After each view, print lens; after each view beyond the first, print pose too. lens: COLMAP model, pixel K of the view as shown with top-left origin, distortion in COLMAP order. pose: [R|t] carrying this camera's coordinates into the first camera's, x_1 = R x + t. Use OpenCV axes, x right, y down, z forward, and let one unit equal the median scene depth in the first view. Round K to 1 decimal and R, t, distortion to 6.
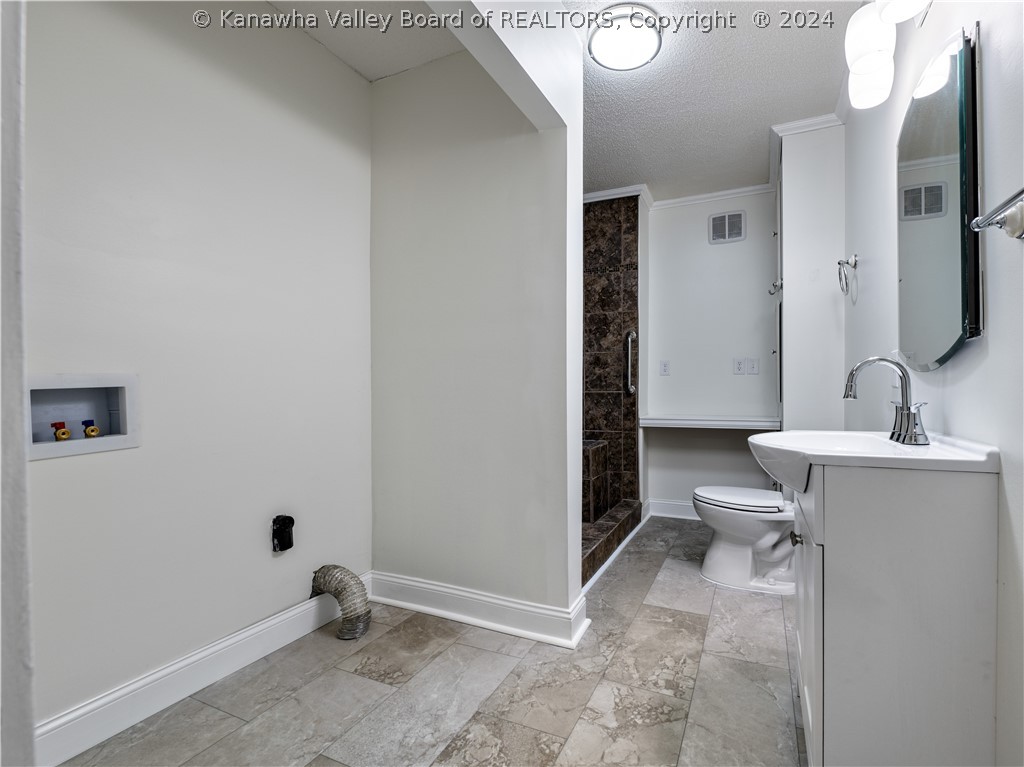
lens RADIAL K [[438.6, 0, 512.6], [0, 438.6, 381.1], [0, 0, 1]] dist [-0.002282, -0.000545]
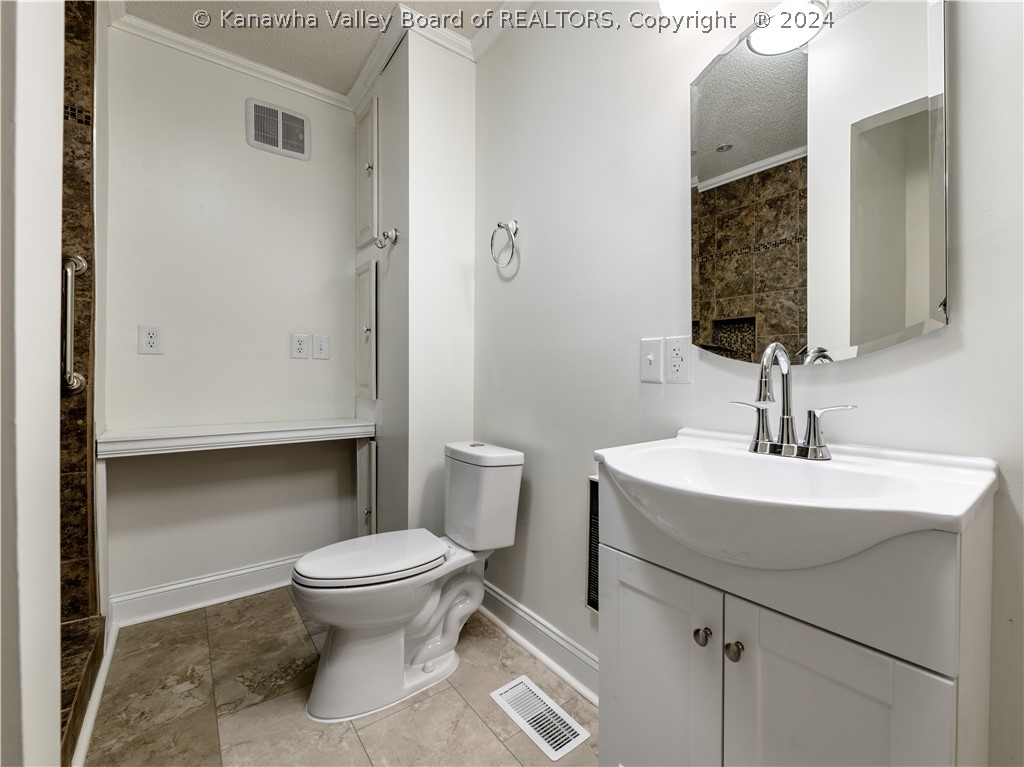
lens RADIAL K [[438.6, 0, 512.6], [0, 438.6, 381.1], [0, 0, 1]] dist [-0.002282, -0.000545]
pose [[0.345853, -0.003214, 0.938283, 0.000063], [-0.022936, 0.999666, 0.011879, 0.003521], [-0.938008, -0.025629, 0.345664, 0.464125]]
